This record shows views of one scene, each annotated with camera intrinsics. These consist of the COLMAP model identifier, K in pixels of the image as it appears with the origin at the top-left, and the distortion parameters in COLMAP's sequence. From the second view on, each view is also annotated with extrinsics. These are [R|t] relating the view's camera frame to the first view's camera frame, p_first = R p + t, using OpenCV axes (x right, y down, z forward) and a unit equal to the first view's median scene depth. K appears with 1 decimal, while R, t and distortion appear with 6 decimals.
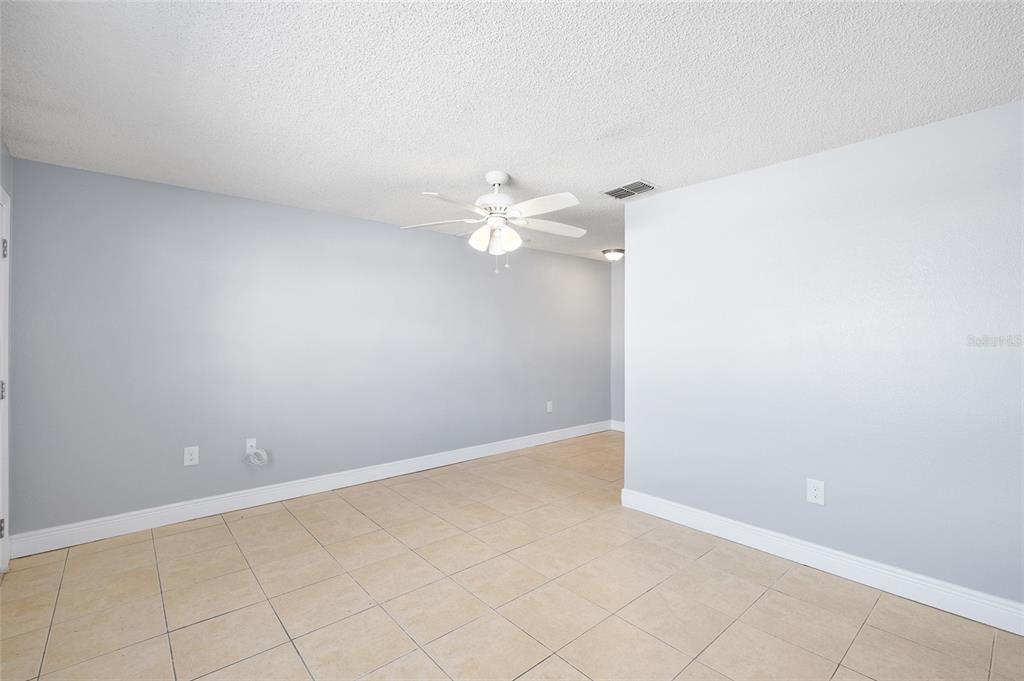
lens RADIAL K [[449.3, 0, 508.3], [0, 449.3, 338.6], [0, 0, 1]] dist [-0.009439, 0.000327]
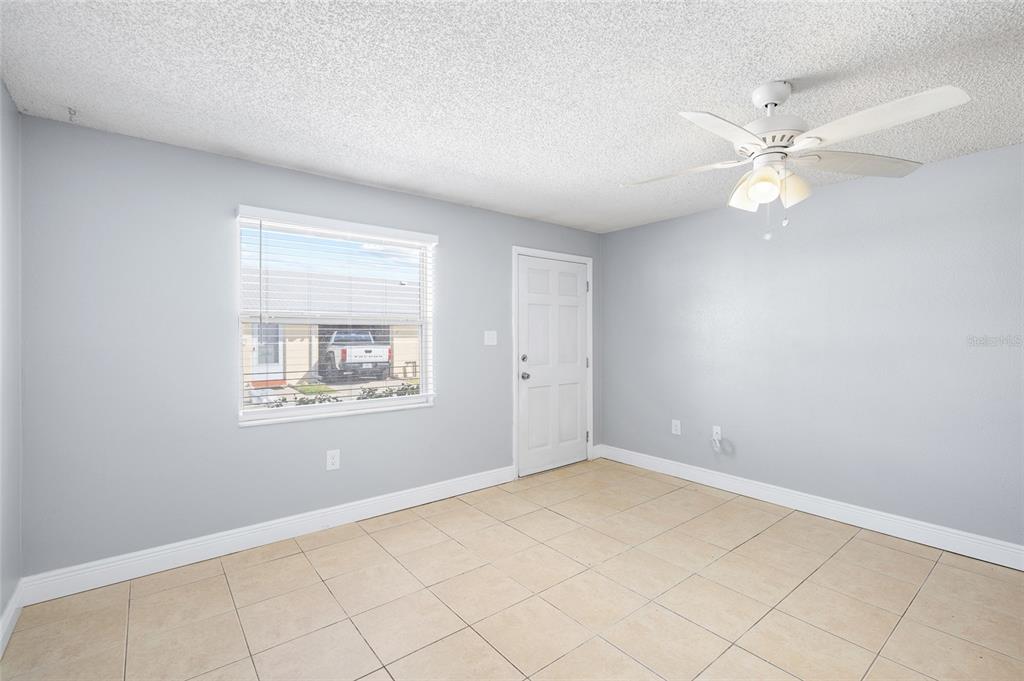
lens RADIAL K [[449.3, 0, 506.5], [0, 449.3, 335.9], [0, 0, 1]] dist [-0.009439, 0.000327]
pose [[-0.031787, 0.006642, -0.999473, 0.599085], [-0.001615, 0.999976, 0.006697, -0.004859], [0.999493, 0.001827, -0.031775, 0.574176]]
